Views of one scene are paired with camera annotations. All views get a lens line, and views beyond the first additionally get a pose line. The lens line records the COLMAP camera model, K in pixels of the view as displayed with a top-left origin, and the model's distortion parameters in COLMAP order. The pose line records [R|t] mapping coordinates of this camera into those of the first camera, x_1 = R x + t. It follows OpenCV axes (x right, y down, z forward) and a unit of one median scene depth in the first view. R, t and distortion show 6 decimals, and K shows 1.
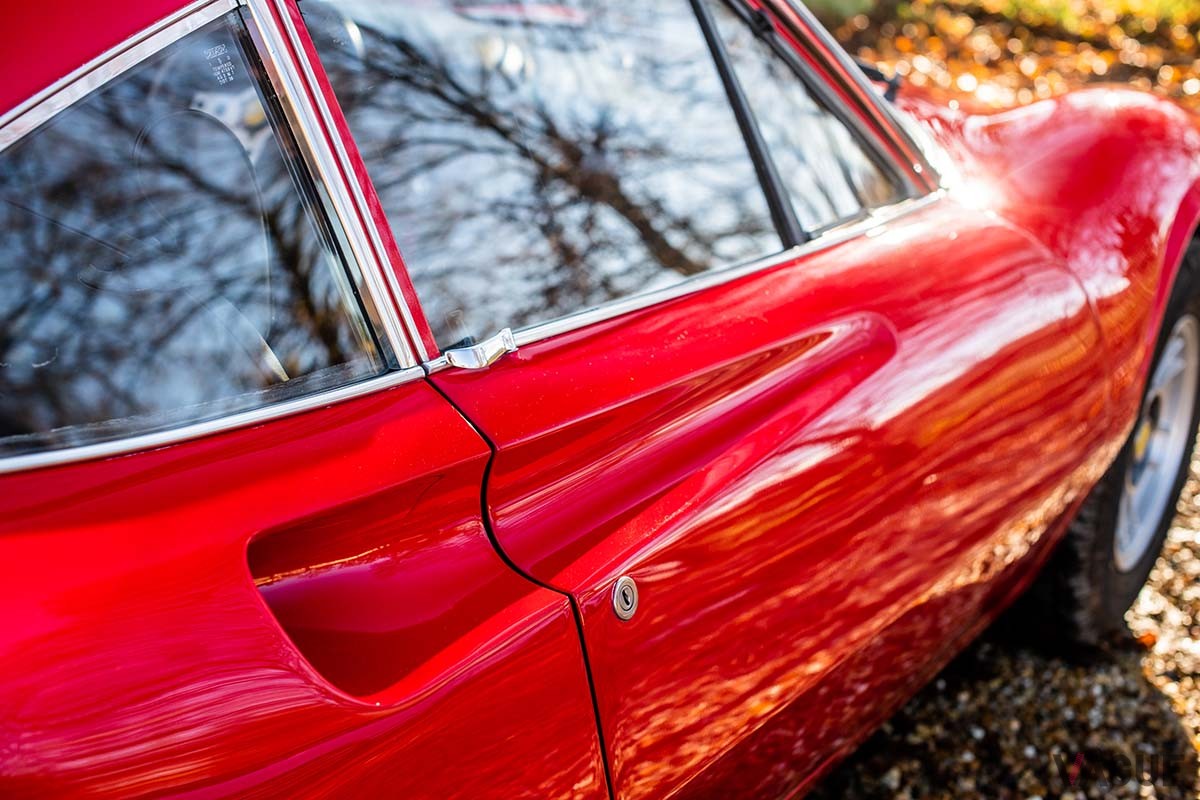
lens RADIAL K [[1708.0, 0, 602.3], [0, 1708.0, 356.6], [0, 0, 1]] dist [-0.148251, 0.080036]
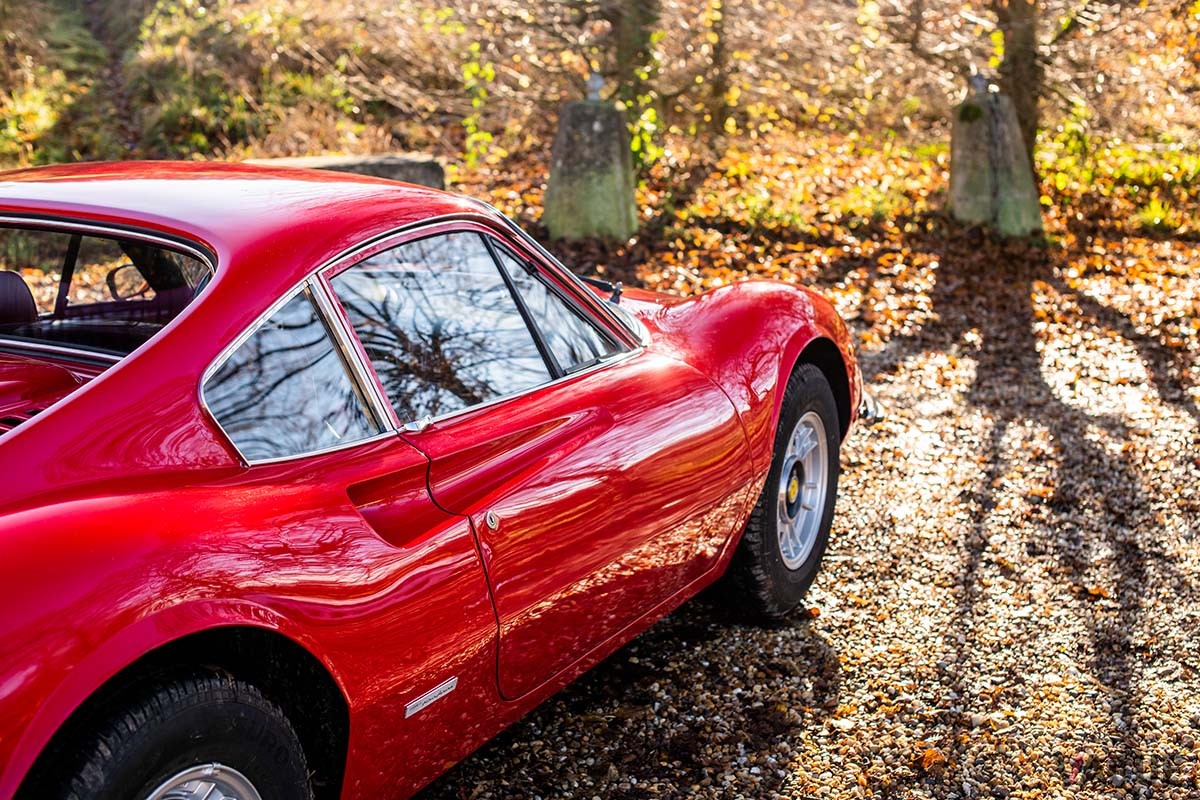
lens RADIAL K [[1708.0, 0, 602.3], [0, 1708.0, 356.6], [0, 0, 1]] dist [-0.148251, 0.080036]
pose [[0.989793, -0.092320, 0.108571, -0.035243], [0.105521, 0.986794, -0.122896, 0.113445], [-0.095791, 0.133098, 0.986463, -0.686857]]
